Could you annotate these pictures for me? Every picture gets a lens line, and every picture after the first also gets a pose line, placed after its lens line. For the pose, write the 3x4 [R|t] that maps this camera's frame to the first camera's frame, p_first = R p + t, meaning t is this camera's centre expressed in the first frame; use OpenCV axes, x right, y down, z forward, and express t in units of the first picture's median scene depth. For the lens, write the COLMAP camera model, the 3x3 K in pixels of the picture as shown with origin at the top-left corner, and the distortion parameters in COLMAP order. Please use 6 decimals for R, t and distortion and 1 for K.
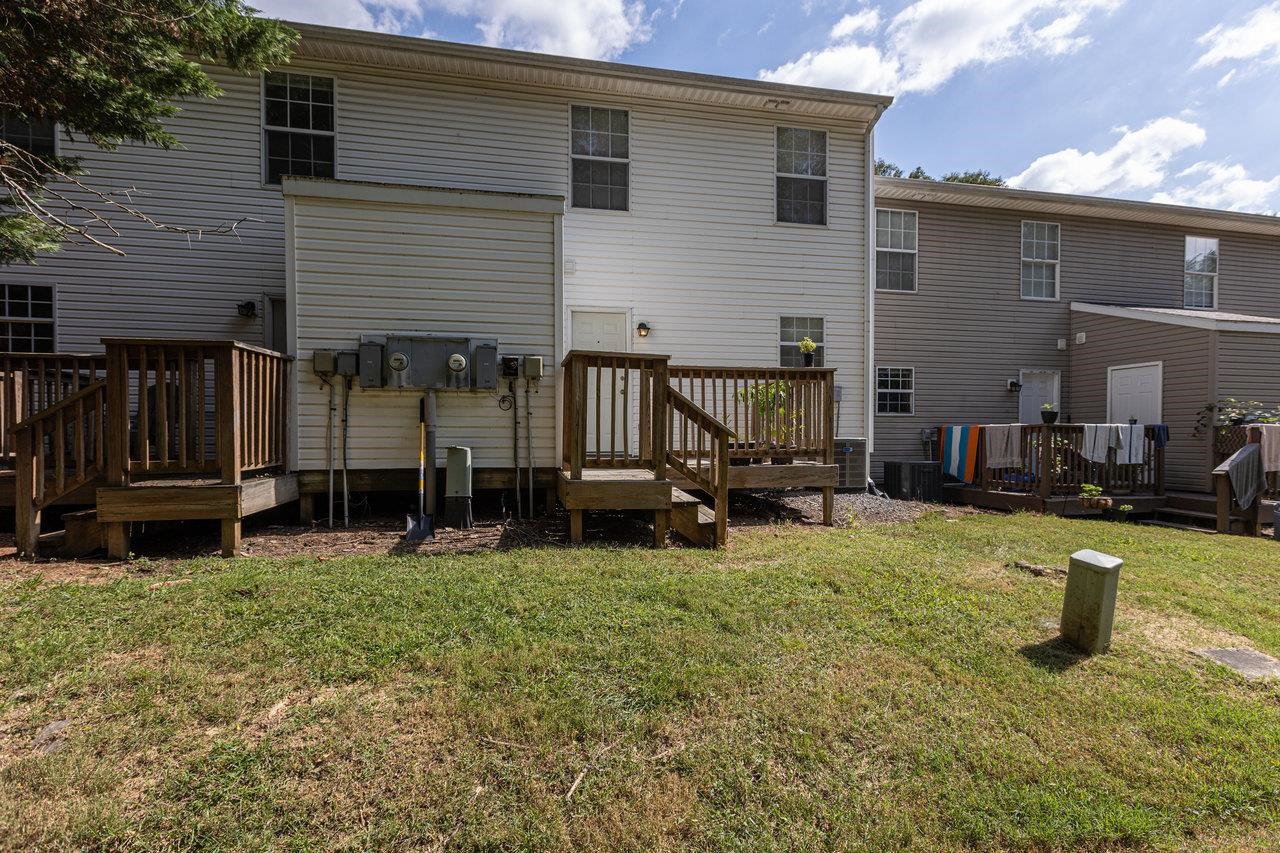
lens RADIAL K [[584.6, 0, 638.4], [0, 584.6, 436.2], [0, 0, 1]] dist [-0.000288, 0.000381]
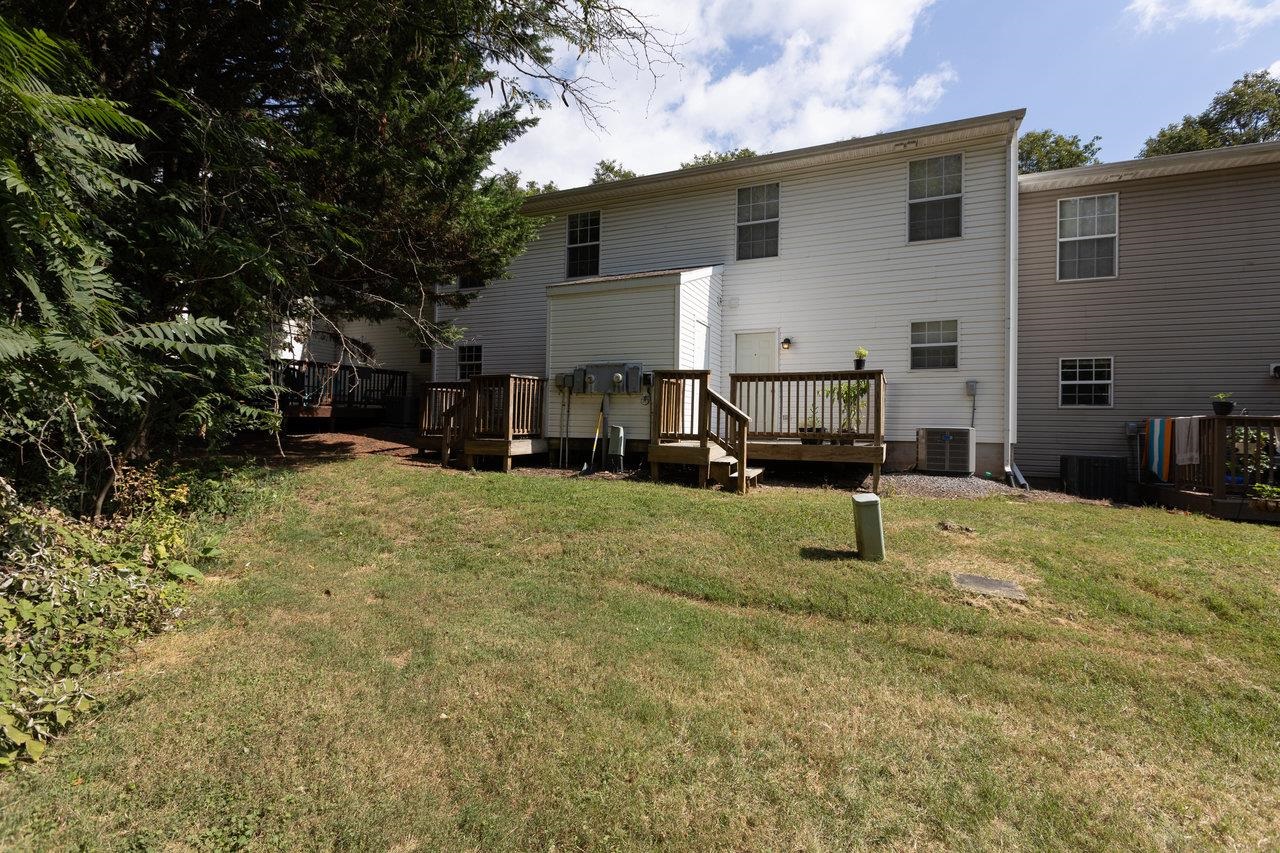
lens RADIAL K [[576.3, 0, 645.5], [0, 576.3, 398.4], [0, 0, 1]] dist [-0.000081, 0.000298]
pose [[0.819311, -0.015058, -0.573151, 0.724906], [-0.018975, 0.998395, -0.053354, 0.024575], [0.573035, 0.054589, 0.817711, -0.350499]]
